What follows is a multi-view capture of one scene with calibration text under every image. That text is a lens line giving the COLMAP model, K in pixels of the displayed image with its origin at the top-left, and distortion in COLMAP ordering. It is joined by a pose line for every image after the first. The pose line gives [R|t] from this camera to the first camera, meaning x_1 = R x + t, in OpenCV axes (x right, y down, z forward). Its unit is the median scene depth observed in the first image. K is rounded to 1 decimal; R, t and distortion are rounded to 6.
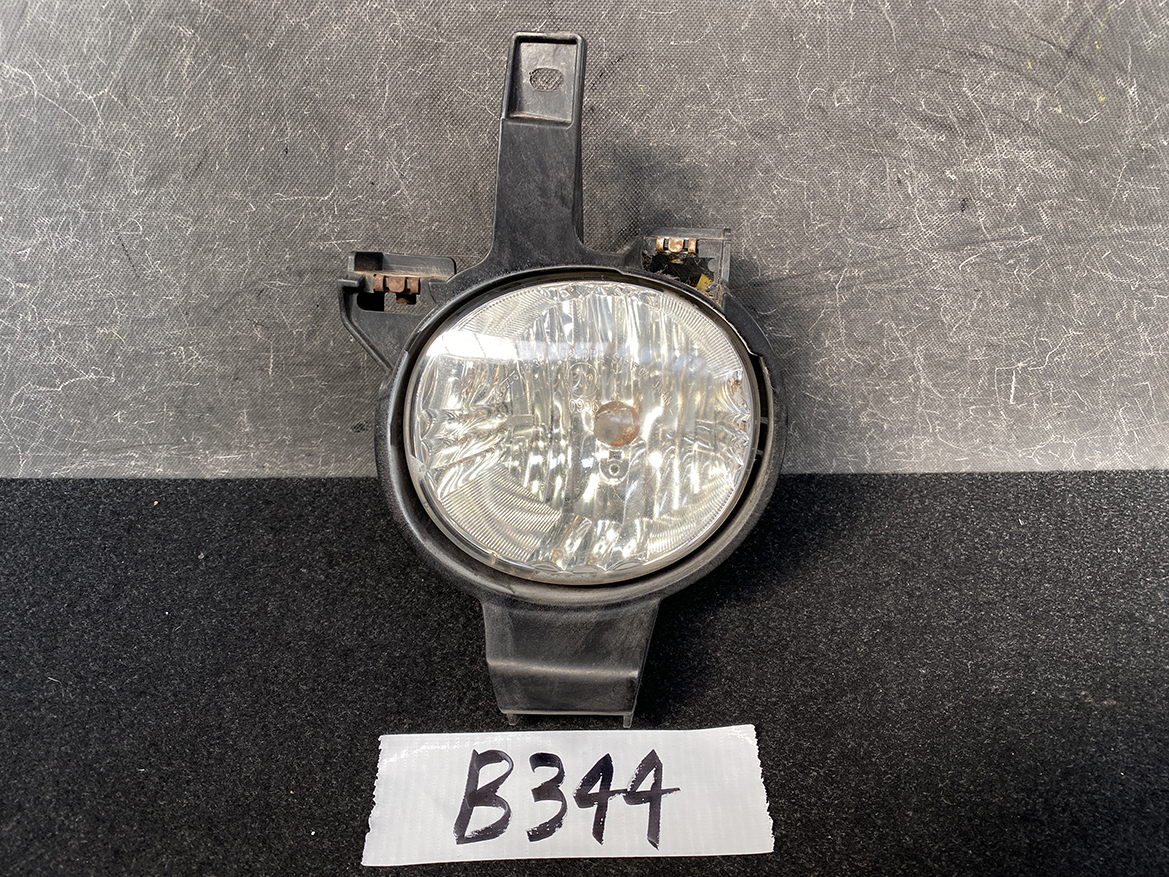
lens RADIAL K [[911.9, 0, 581.0], [0, 911.9, 412.8], [0, 0, 1]] dist [0.004387, -0.001847]
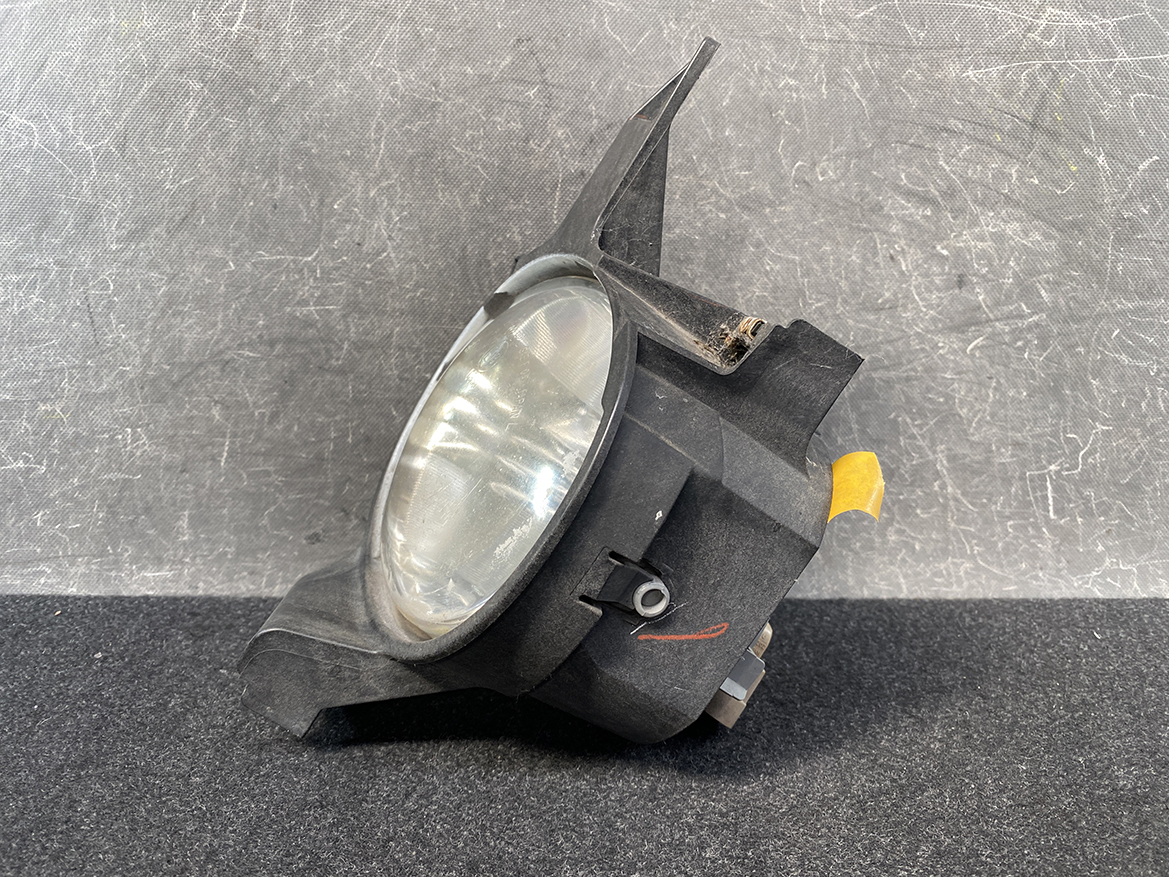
lens RADIAL K [[906.8, 0, 584.5], [0, 906.8, 438.5], [0, 0, 1]] dist [-0.006141, 0.004648]
pose [[0.999837, 0.001018, 0.018021, -0.003313], [0.006920, 0.900524, -0.434751, 0.350385], [-0.016671, 0.434805, 0.900371, 0.202734]]
